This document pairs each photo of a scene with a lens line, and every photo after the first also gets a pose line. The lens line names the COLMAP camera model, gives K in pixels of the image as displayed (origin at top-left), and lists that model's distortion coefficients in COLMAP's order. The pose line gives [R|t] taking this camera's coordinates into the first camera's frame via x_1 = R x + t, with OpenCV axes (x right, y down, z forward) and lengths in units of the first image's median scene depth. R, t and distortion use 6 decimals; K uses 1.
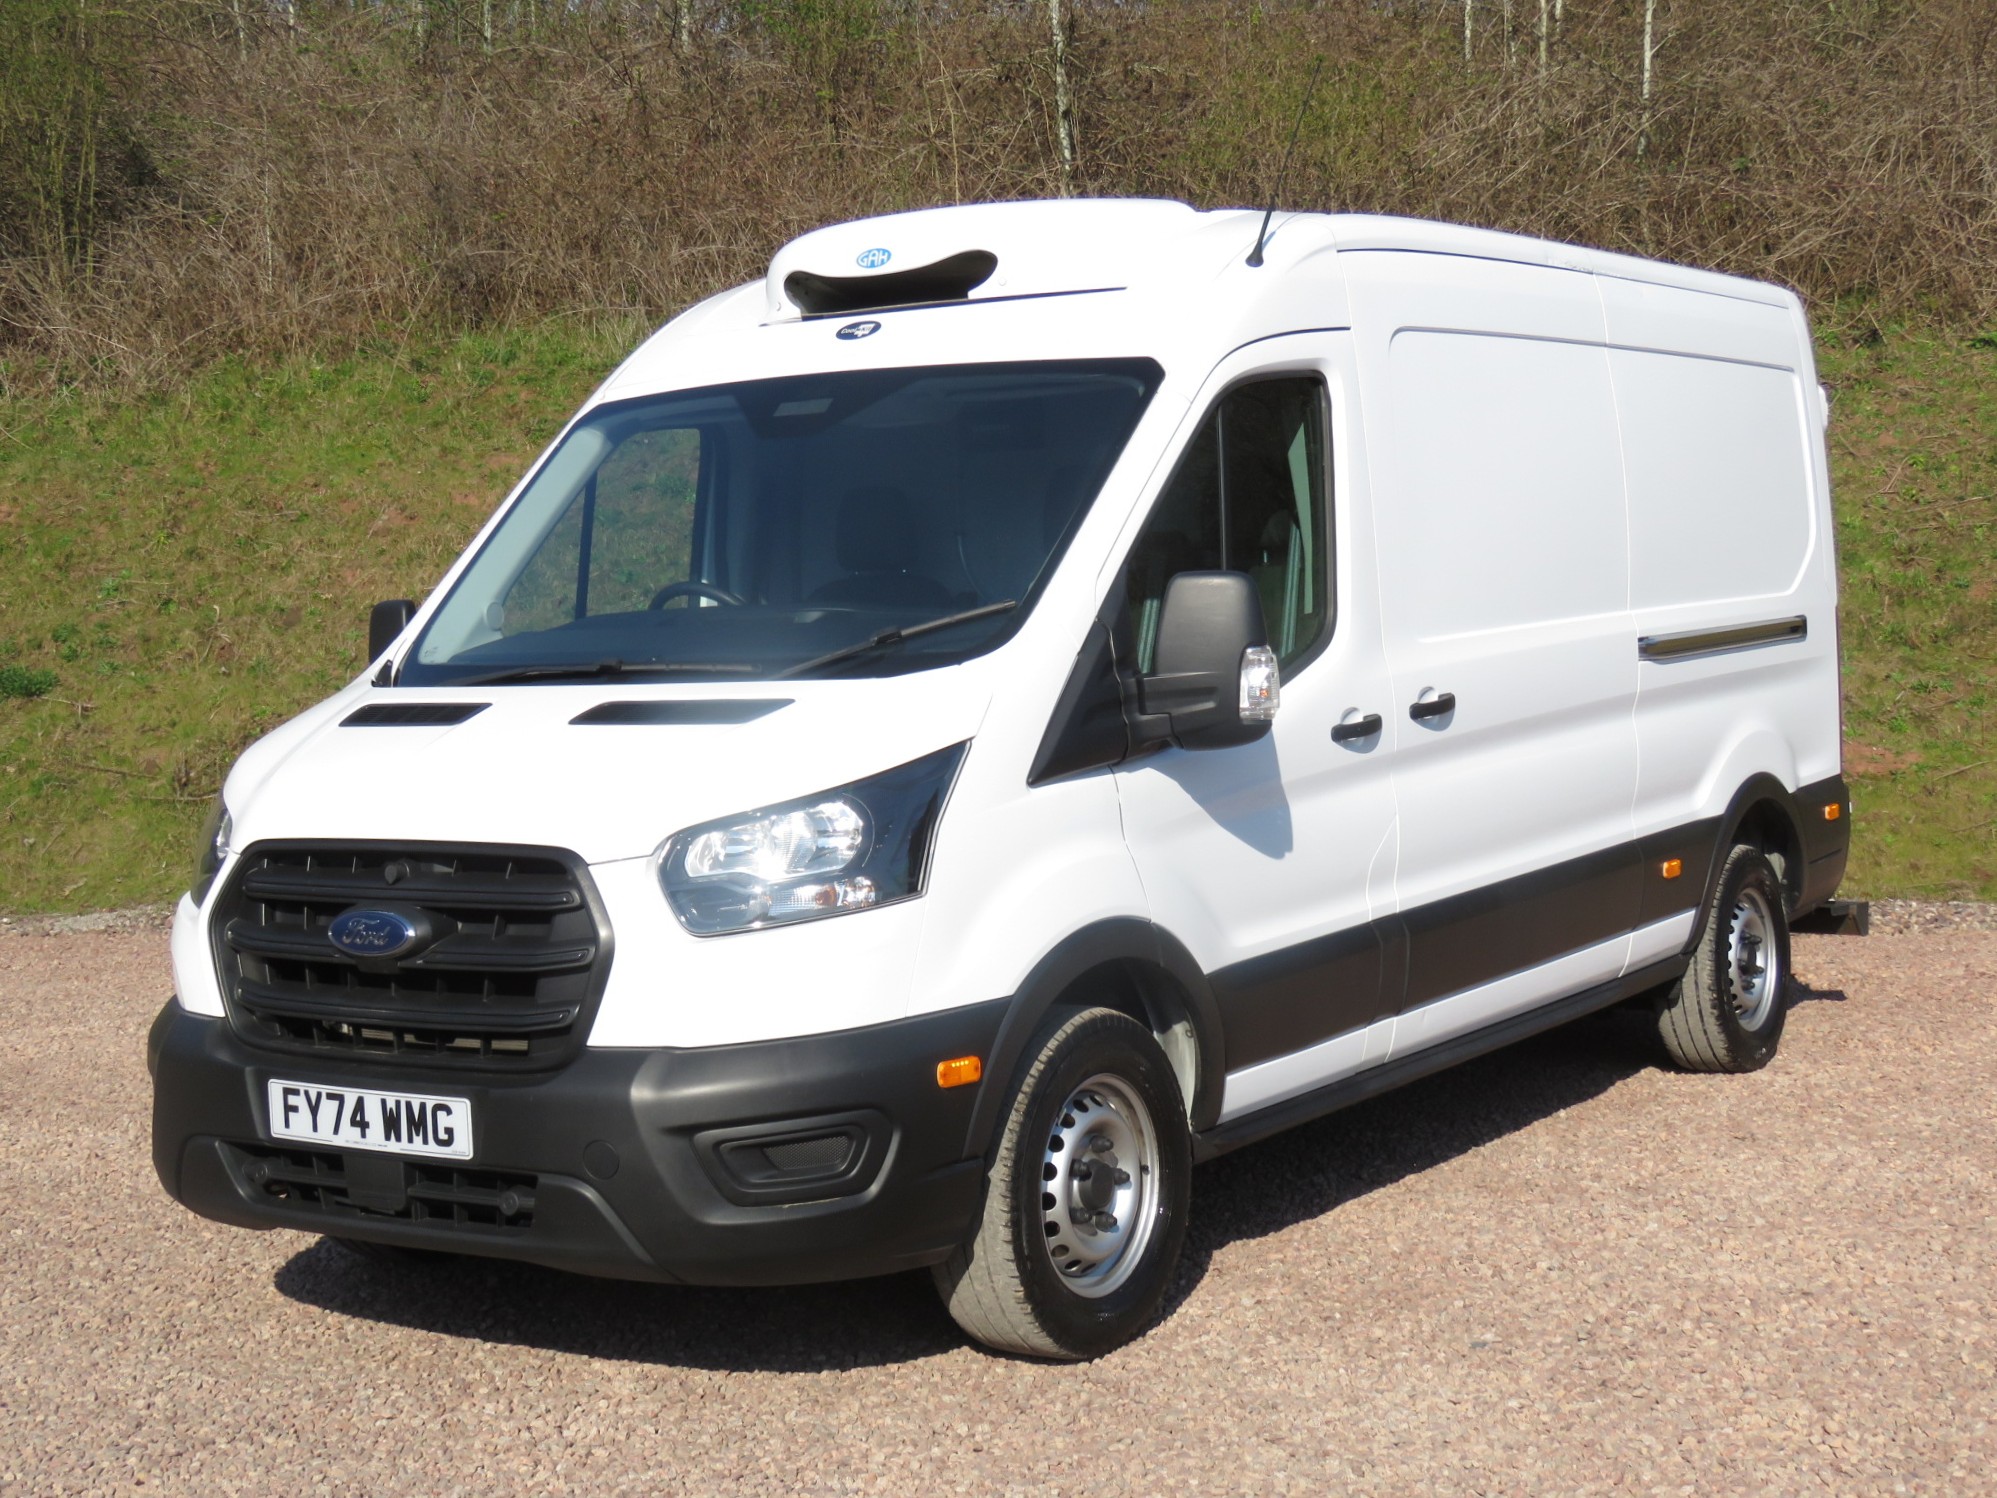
lens RADIAL K [[2816.6, 0, 1000.2], [0, 2816.6, 751.0], [0, 0, 1]] dist [-0.015253, 0.000000]
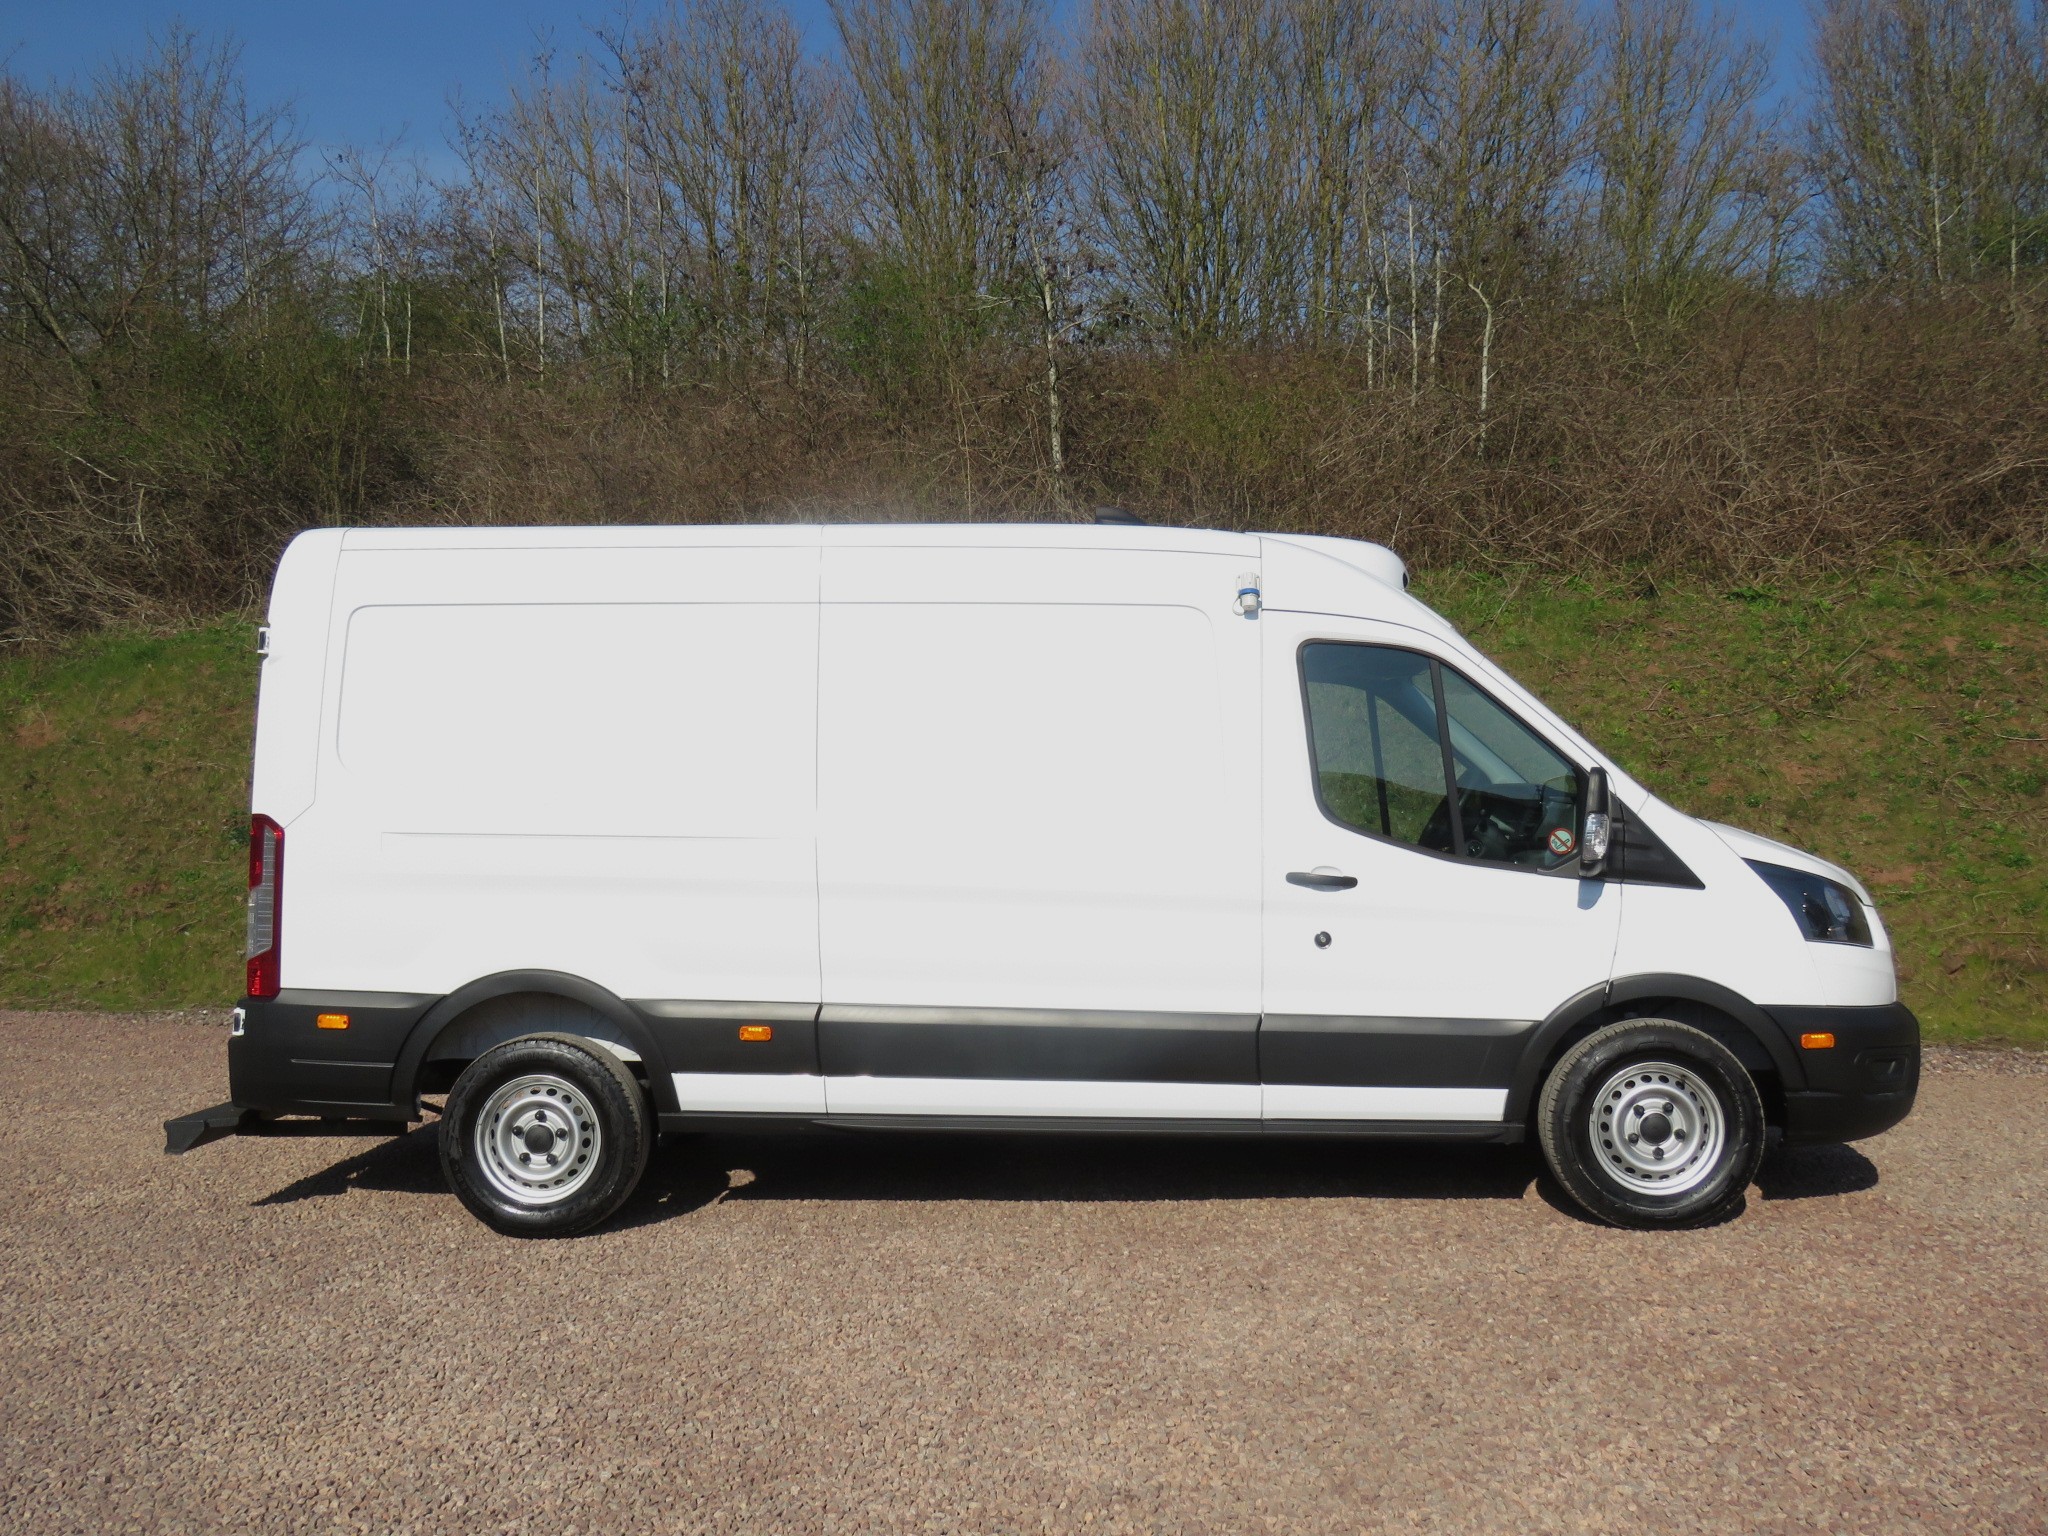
lens RADIAL K [[1918.7, 0, 1023.2], [0, 1918.7, 763.8], [0, 0, 1]] dist [0.014293, 0.000000]
pose [[0.996299, 0.011412, -0.085197, 0.093259], [-0.016305, 0.998243, -0.056969, -0.010849], [0.084397, 0.058148, 0.994734, 0.086421]]
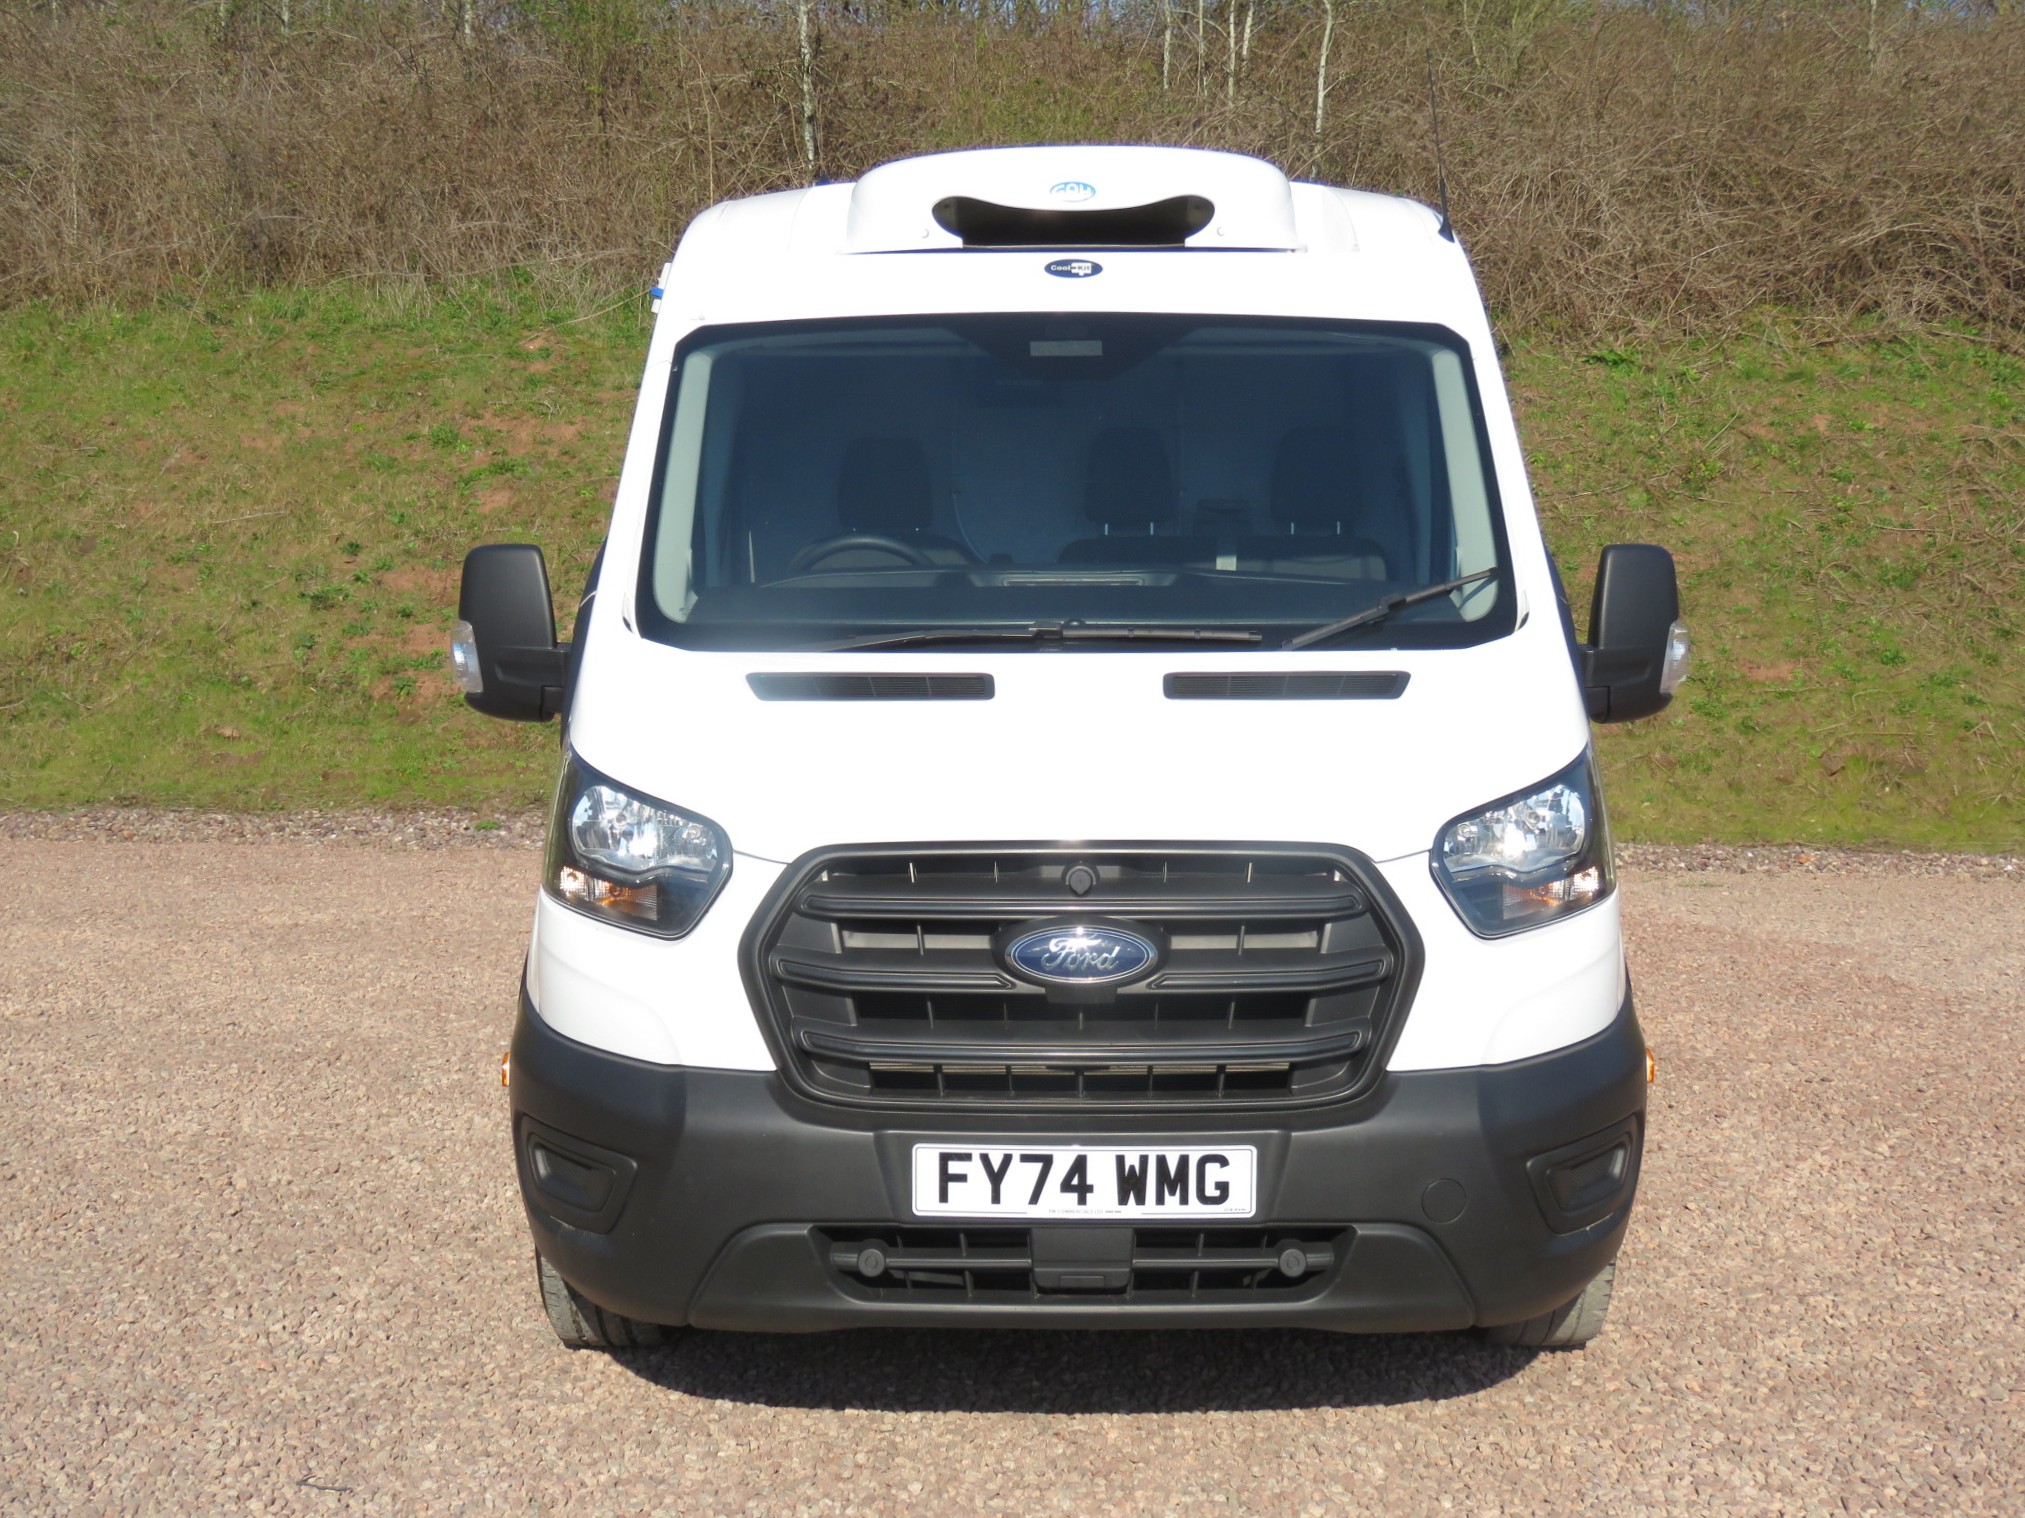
lens RADIAL K [[2439.1, 0, 1009.8], [0, 2439.1, 758.4], [0, 0, 1]] dist [-0.013621, 0.000000]
pose [[0.993488, 0.025873, 0.110958, 0.001019], [-0.029394, 0.999111, 0.030214, -0.003382], [-0.110077, -0.033279, 0.993366, 0.018362]]
